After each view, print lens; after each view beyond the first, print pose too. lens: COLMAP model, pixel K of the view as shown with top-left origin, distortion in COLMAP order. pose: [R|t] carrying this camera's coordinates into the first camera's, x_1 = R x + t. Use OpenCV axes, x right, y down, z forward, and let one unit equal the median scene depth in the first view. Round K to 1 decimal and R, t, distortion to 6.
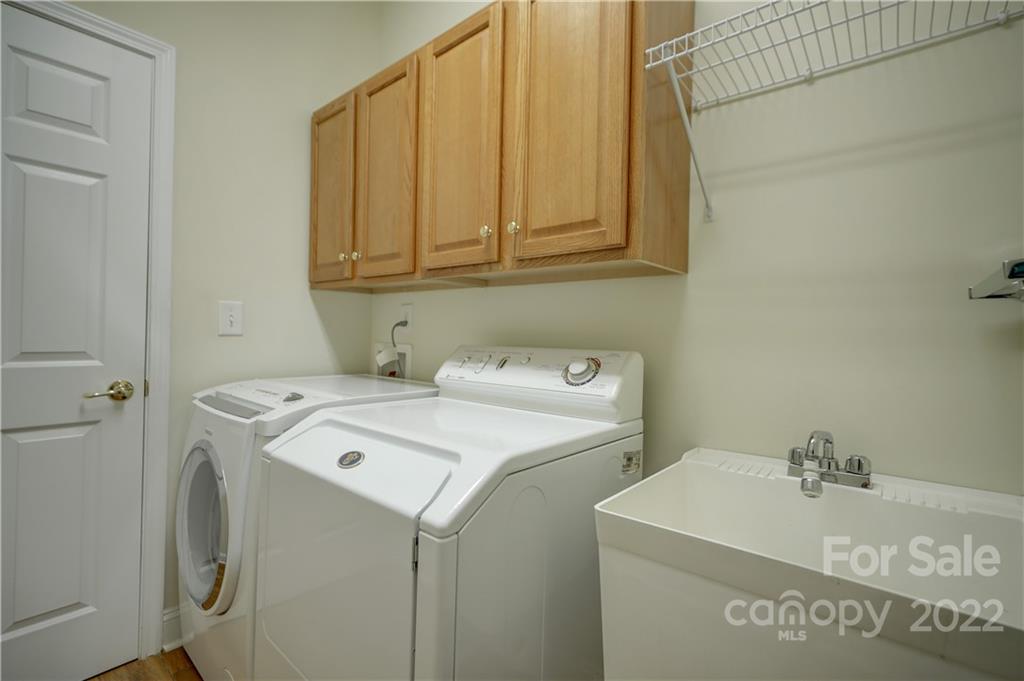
lens RADIAL K [[458.6, 0, 512.9], [0, 458.6, 333.8], [0, 0, 1]] dist [0.001637, 0.000513]
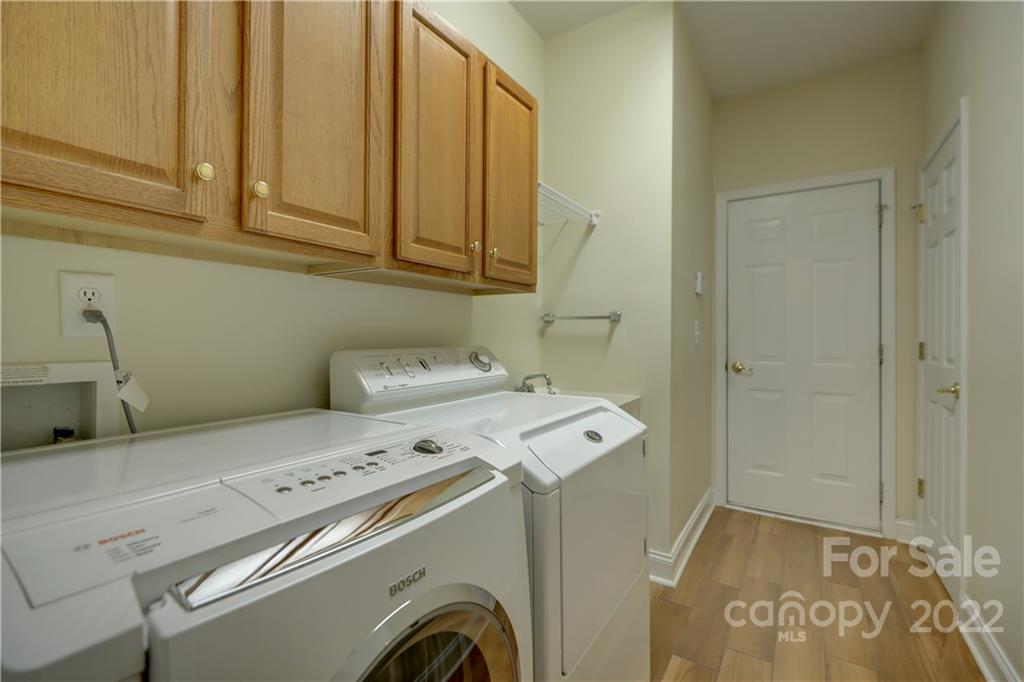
lens RADIAL K [[458.6, 0, 512.9], [0, 458.6, 334.3], [0, 0, 1]] dist [0.001637, 0.000513]
pose [[-0.142534, -0.022937, 0.989524, -1.009977], [-0.013156, 0.999687, 0.021278, -0.025992], [-0.989702, -0.009985, -0.142791, 0.898334]]
